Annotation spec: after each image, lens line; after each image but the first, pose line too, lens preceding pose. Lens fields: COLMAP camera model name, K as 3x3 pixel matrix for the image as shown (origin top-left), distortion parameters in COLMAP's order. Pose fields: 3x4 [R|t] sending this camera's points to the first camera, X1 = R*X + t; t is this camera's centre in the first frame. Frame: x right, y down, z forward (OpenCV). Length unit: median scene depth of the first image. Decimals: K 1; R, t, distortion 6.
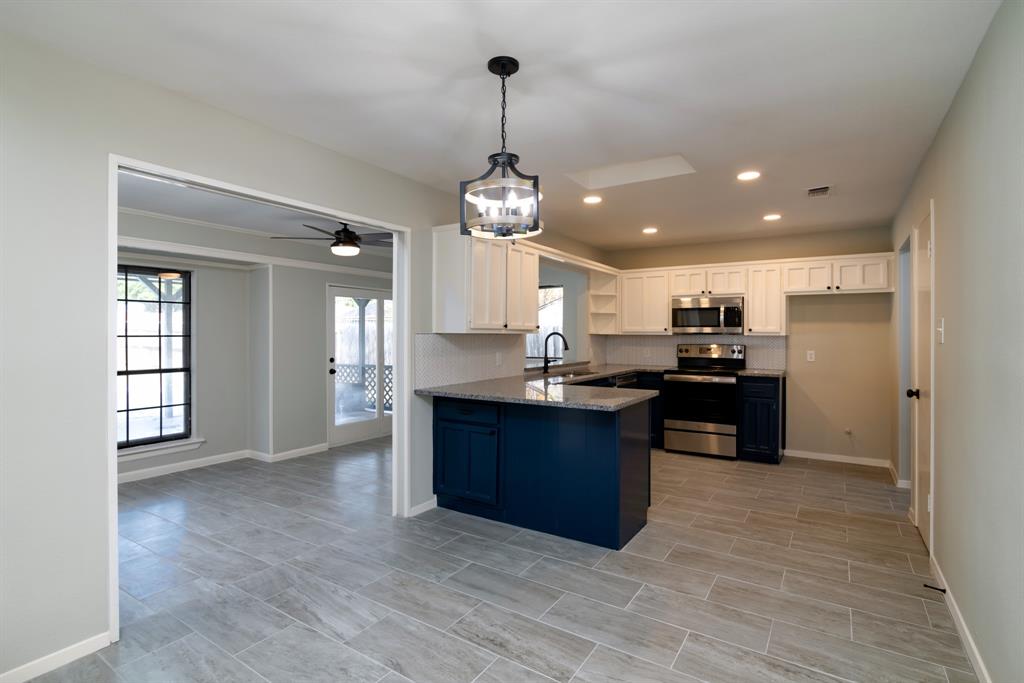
lens RADIAL K [[502.1, 0, 513.1], [0, 502.1, 333.1], [0, 0, 1]] dist [-0.001834, -0.000179]
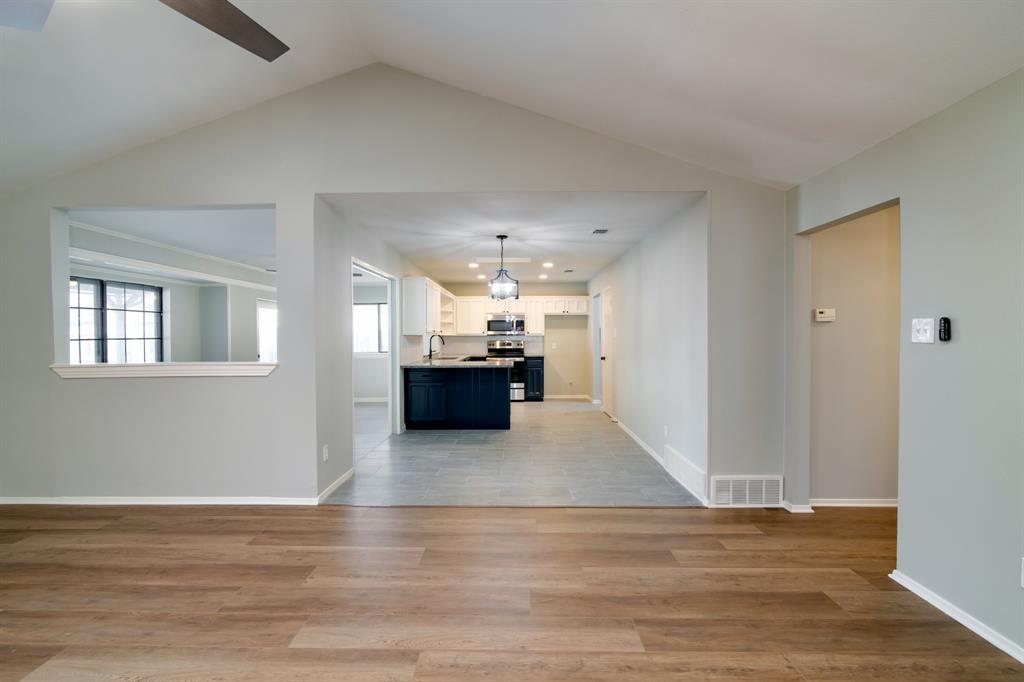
lens RADIAL K [[468.1, 0, 509.6], [0, 468.1, 339.0], [0, 0, 1]] dist [-0.011706, 0.000722]
pose [[0.850767, -0.009698, 0.525453, -0.518097], [0.004987, 0.999934, 0.010381, -0.001260], [-0.525519, -0.006212, 0.850759, -0.463353]]
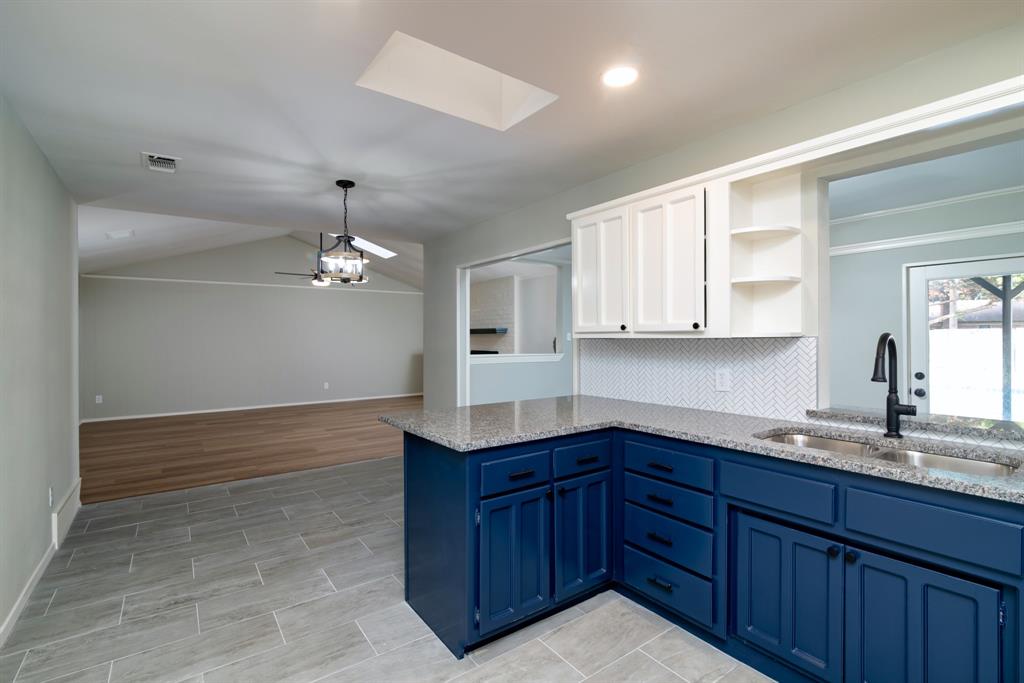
lens RADIAL K [[468.1, 0, 509.6], [0, 468.1, 339.5], [0, 0, 1]] dist [-0.011706, 0.000722]
pose [[-0.363976, 0.002042, -0.931406, 0.496393], [0.005611, 0.999984, 0.000000, 0.001560], [0.931392, -0.005226, -0.363981, 0.826626]]
